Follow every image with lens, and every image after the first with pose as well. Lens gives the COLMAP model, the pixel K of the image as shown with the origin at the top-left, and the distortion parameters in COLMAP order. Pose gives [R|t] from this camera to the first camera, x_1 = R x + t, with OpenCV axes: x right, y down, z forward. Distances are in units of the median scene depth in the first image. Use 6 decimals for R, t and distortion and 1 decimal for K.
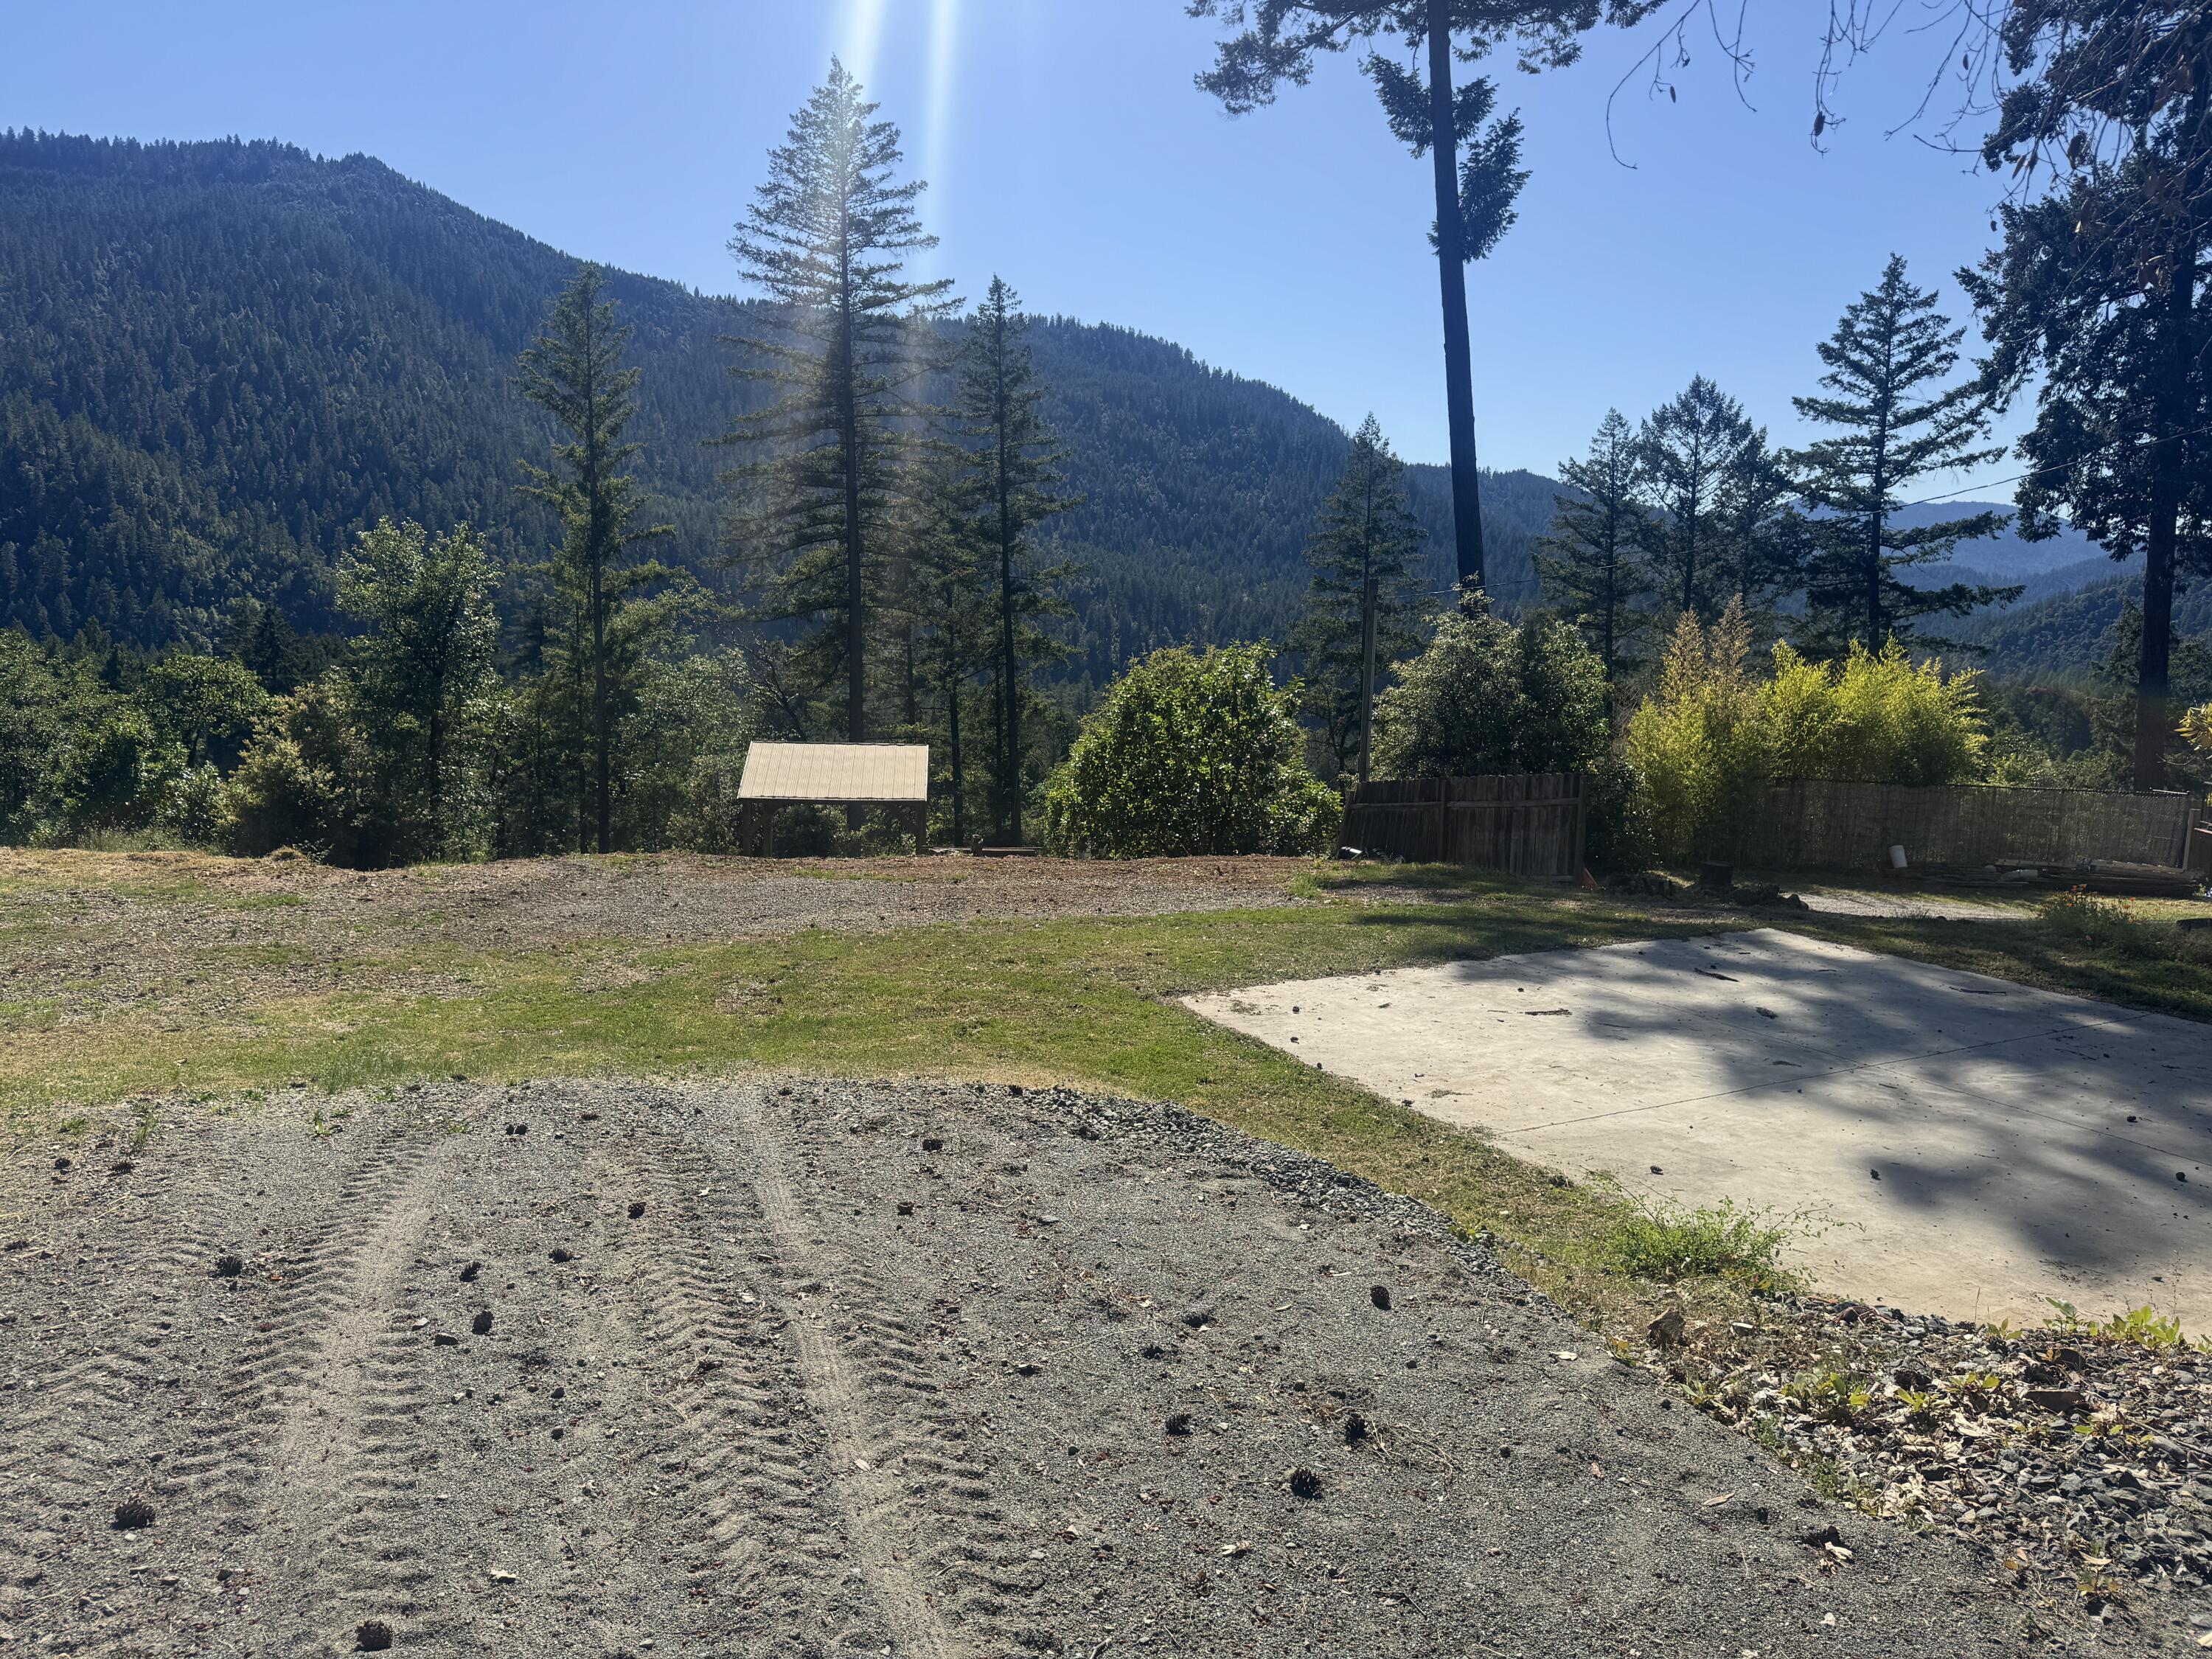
lens RADIAL K [[1561.4, 0, 1106.0], [0, 1561.4, 829.5], [0, 0, 1]] dist [0.033334, -0.037086]
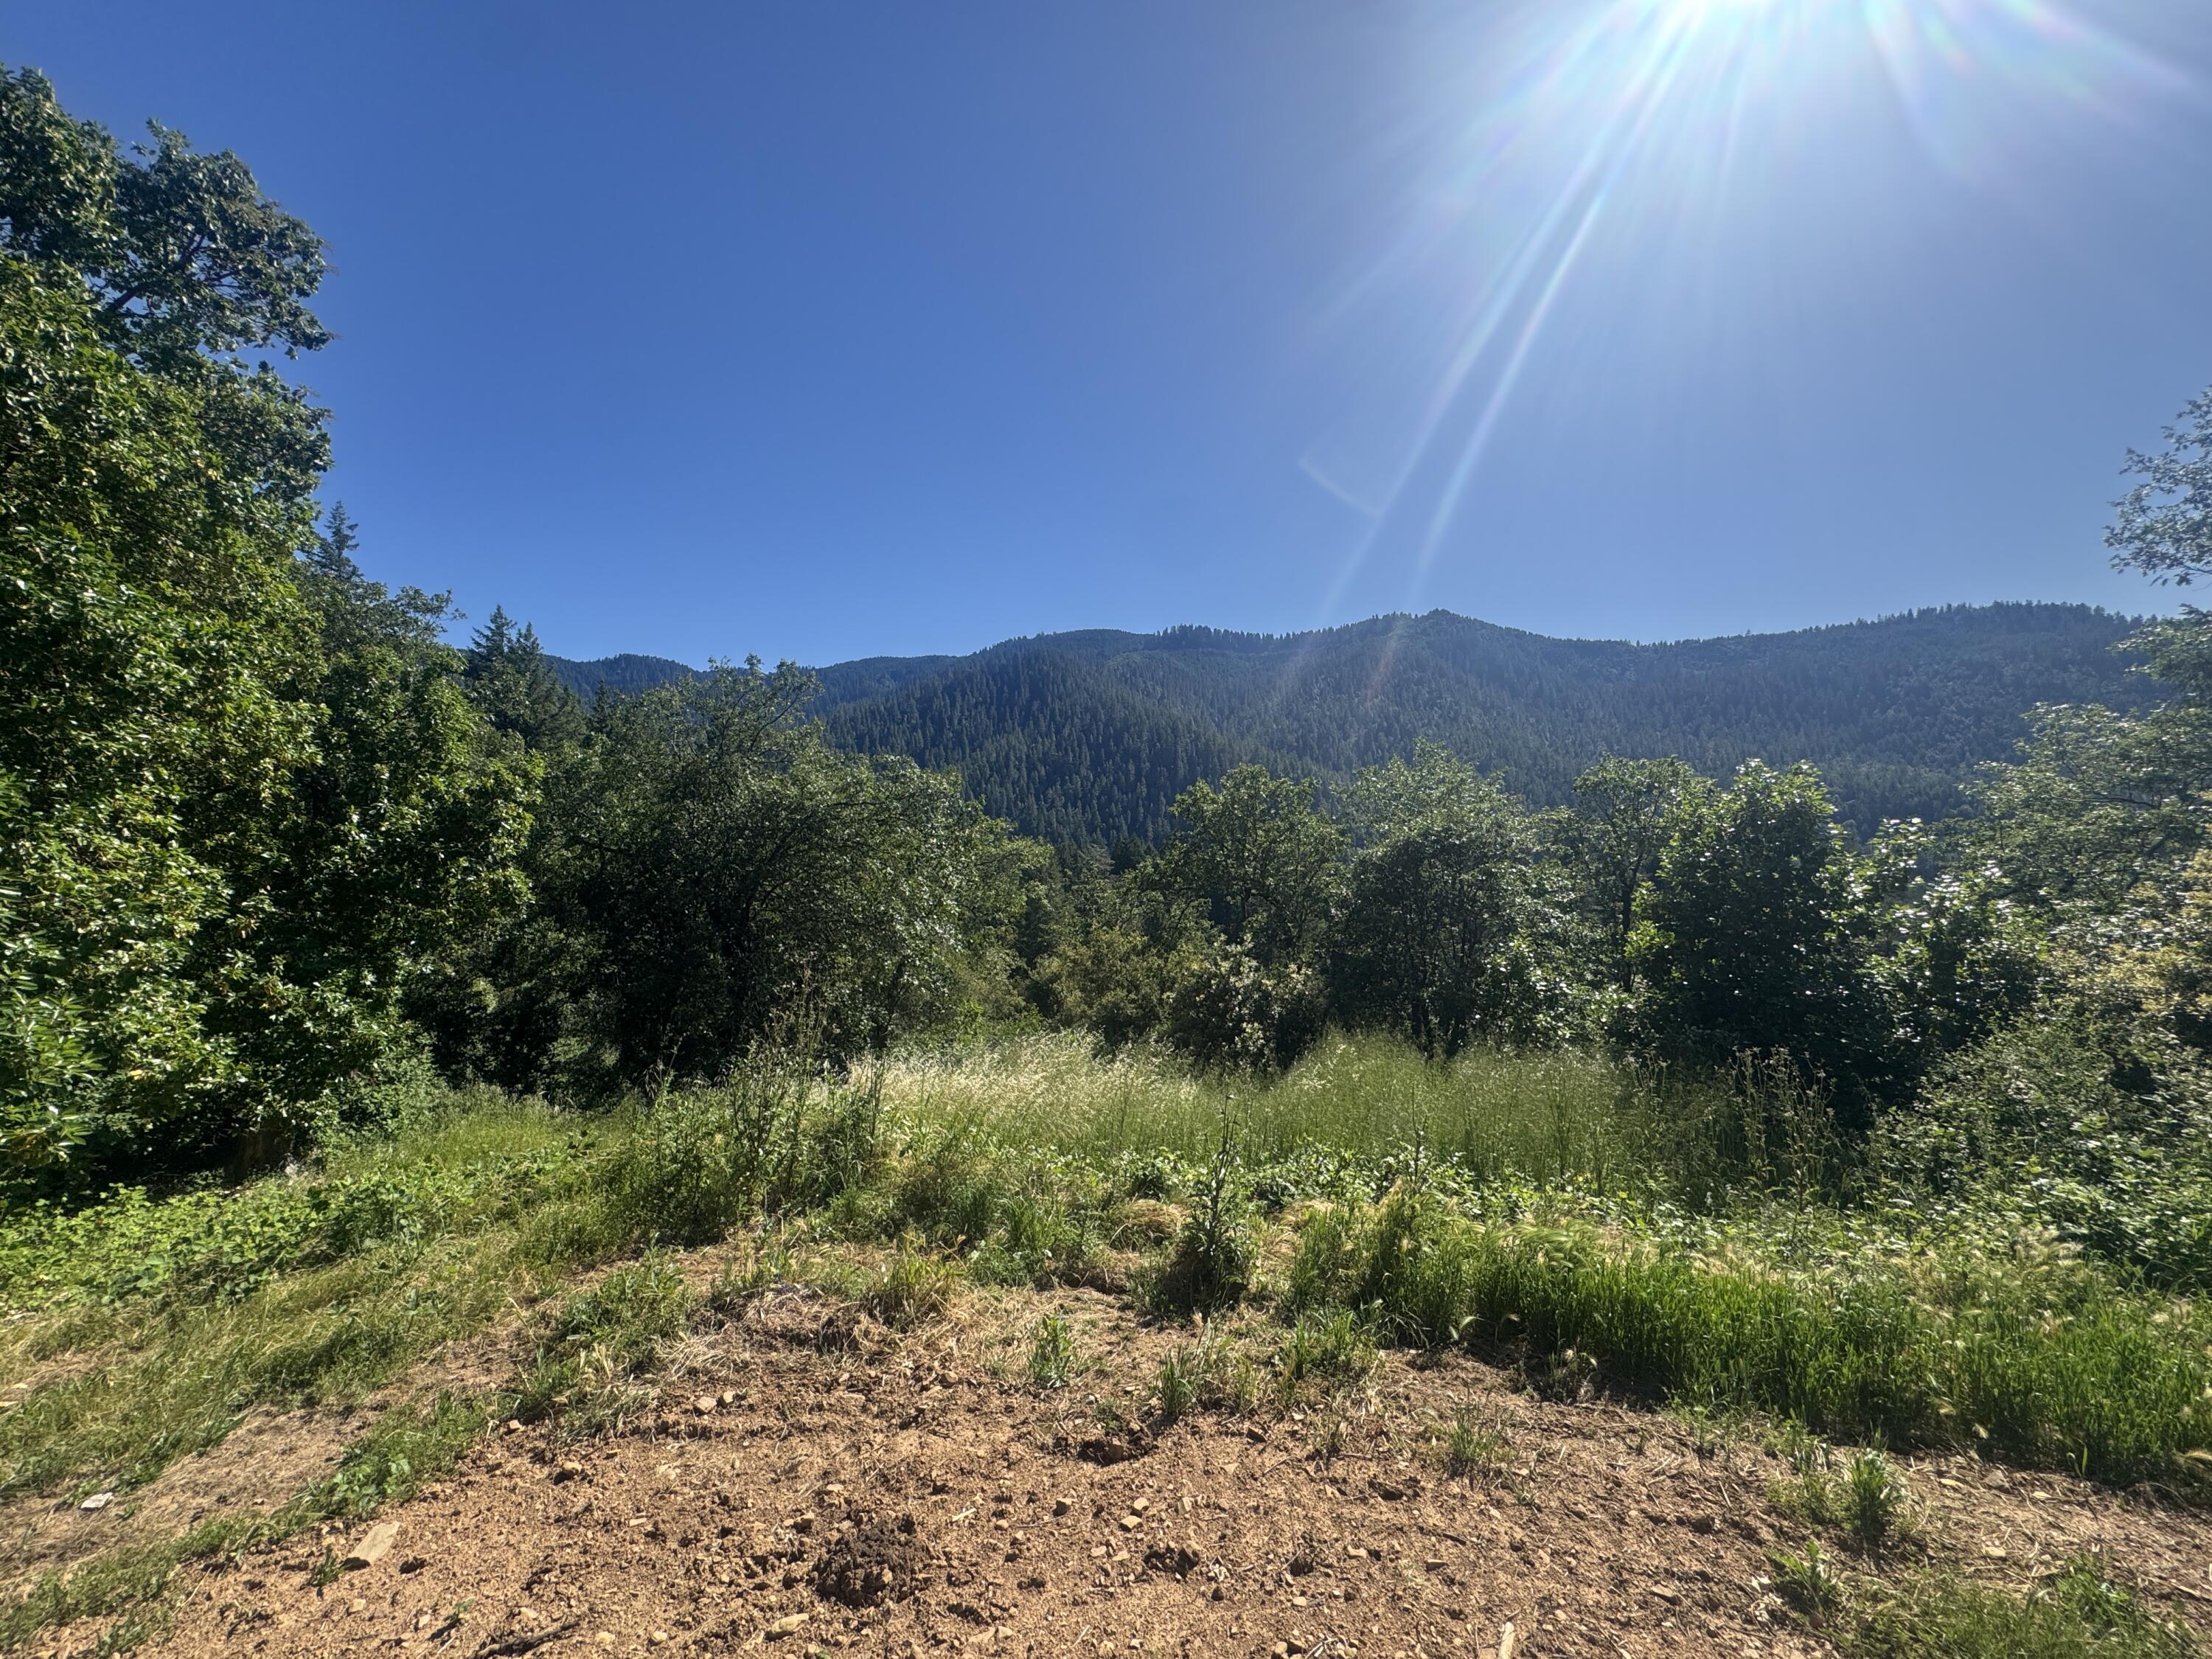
lens RADIAL K [[883.3, 0, 1106.5], [0, 883.3, 827.2], [0, 0, 1]] dist [0.000699, 0.000713]
pose [[0.703846, -0.053914, -0.708304, -0.449876], [-0.060733, 0.988897, -0.135624, -0.008890], [0.707751, 0.138476, 0.692757, 0.520693]]
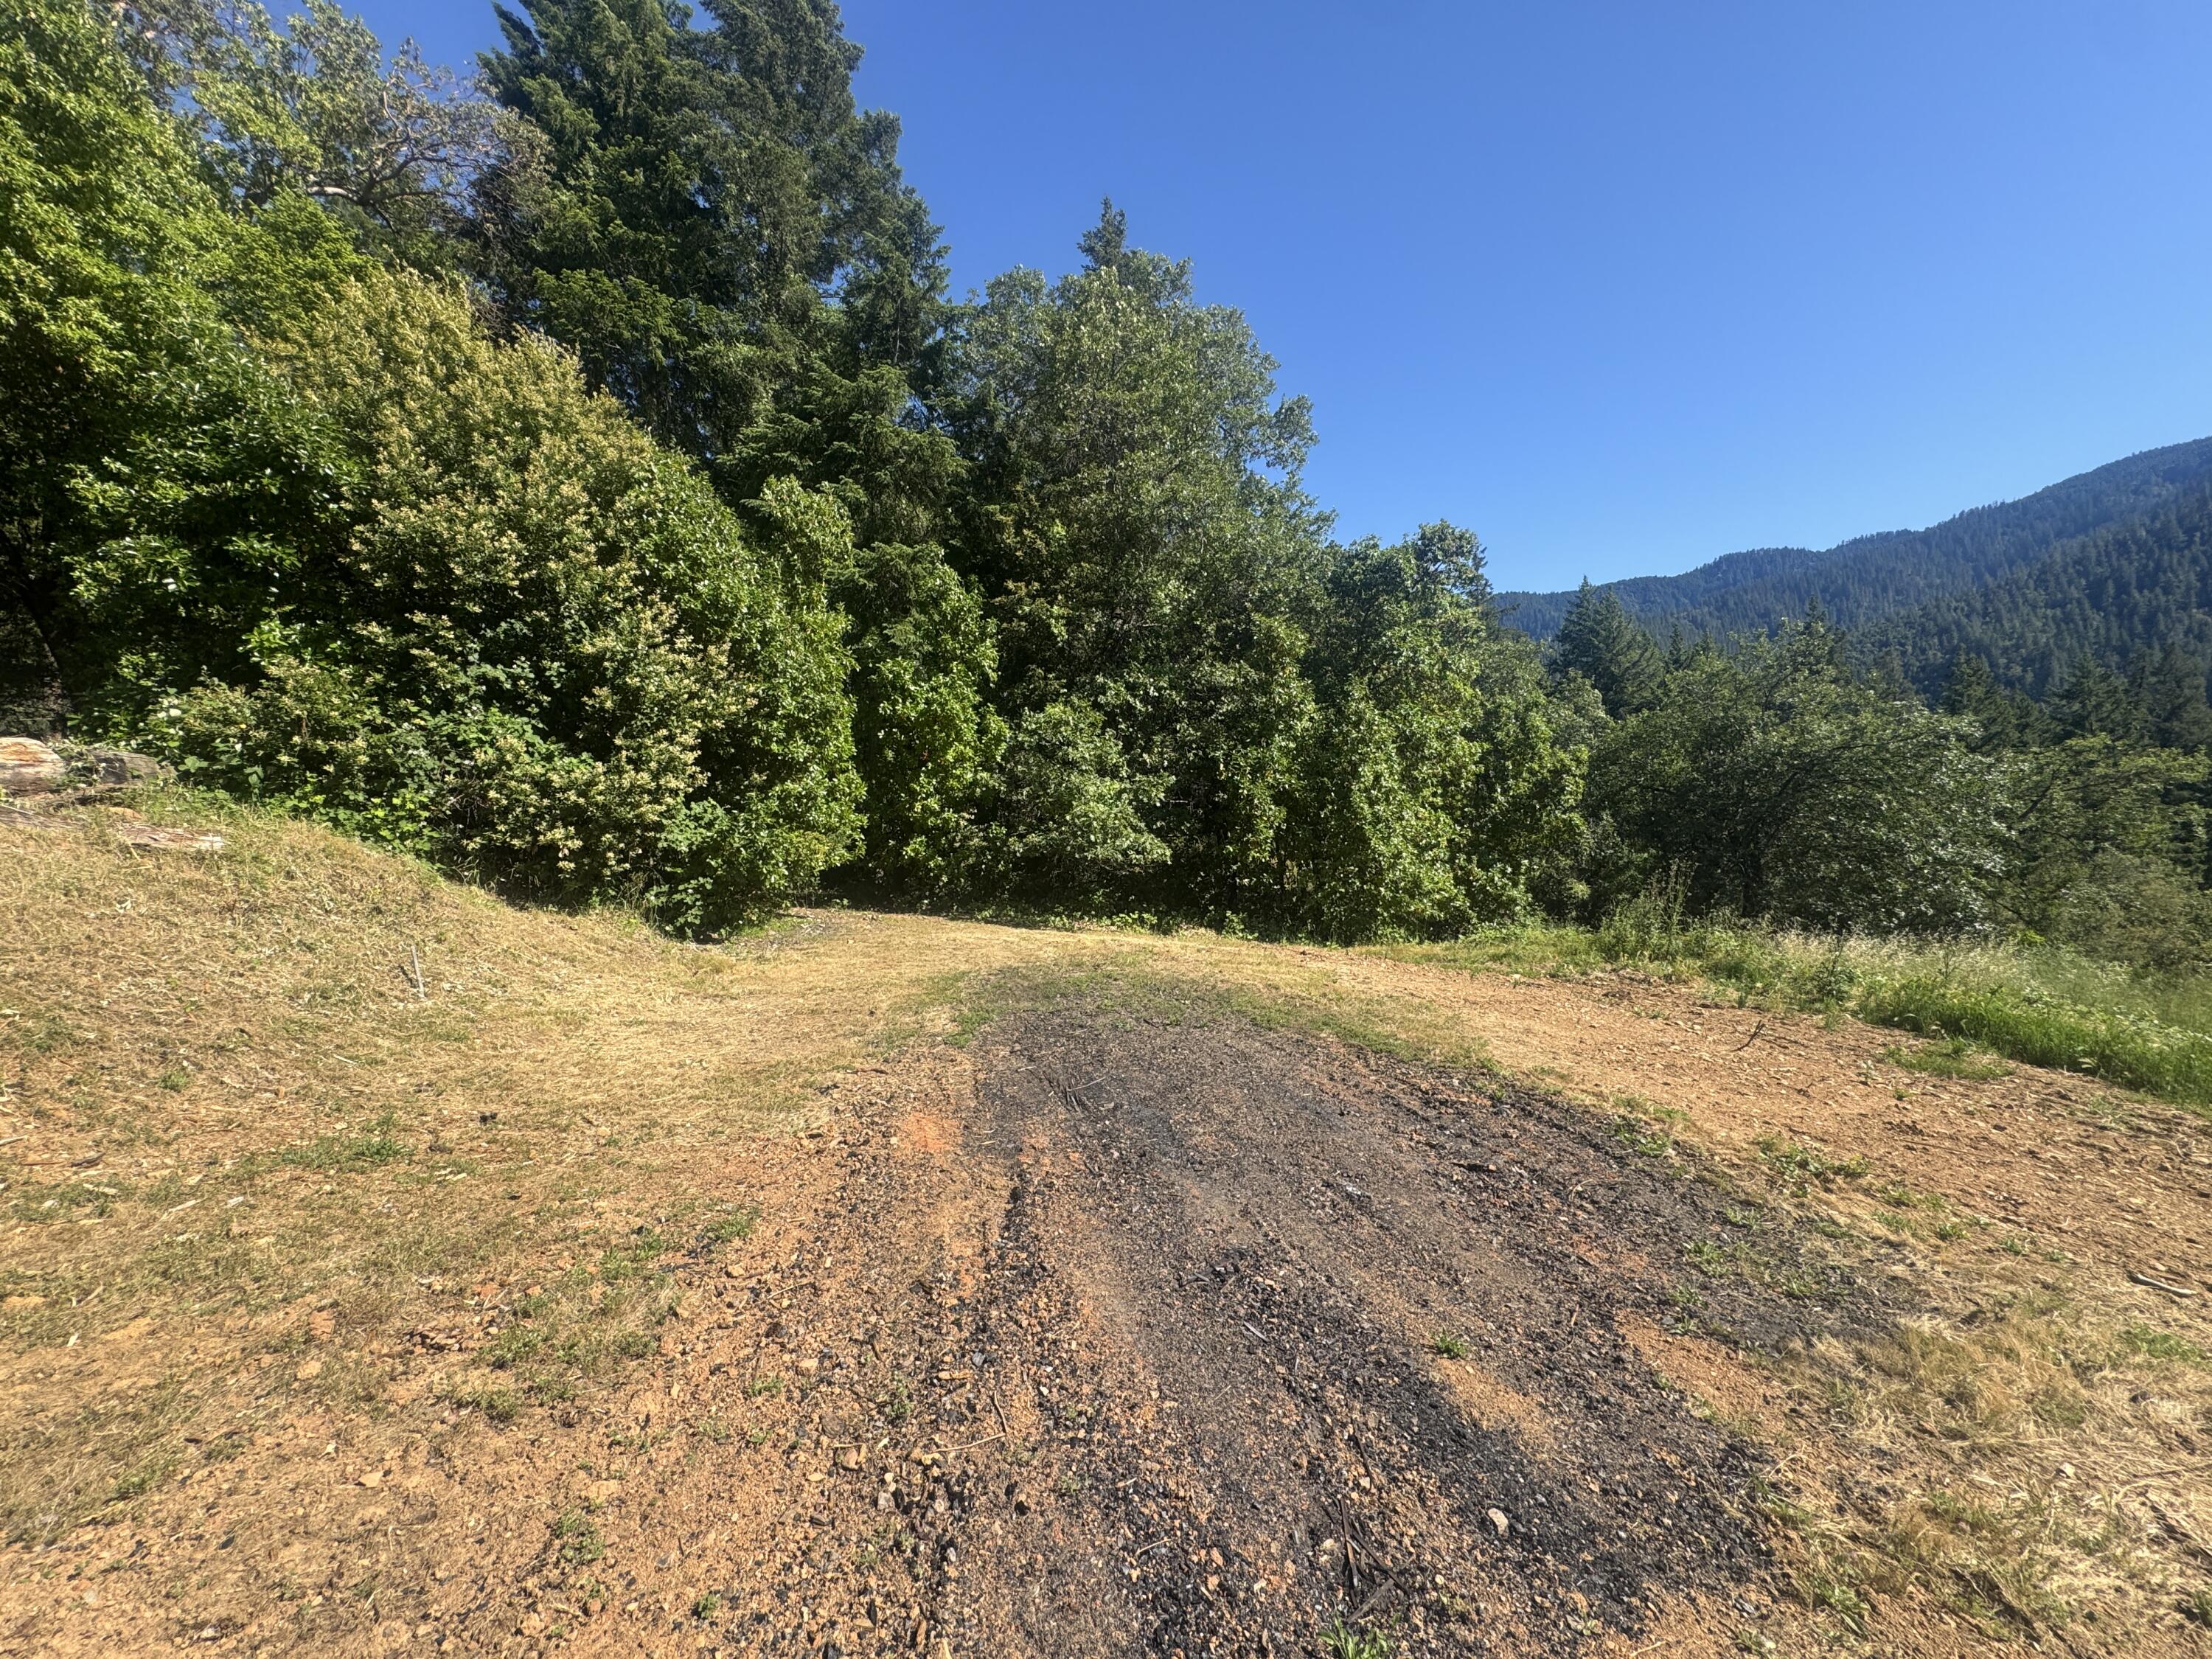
lens RADIAL K [[885.1, 0, 1107.0], [0, 885.1, 825.7], [0, 0, 1]] dist [-0.000051, 0.000418]
pose [[-0.330877, 0.007810, -0.943642, -0.259314], [-0.072751, 0.996779, 0.033759, -0.006981], [0.940865, 0.079821, -0.329243, 0.506317]]
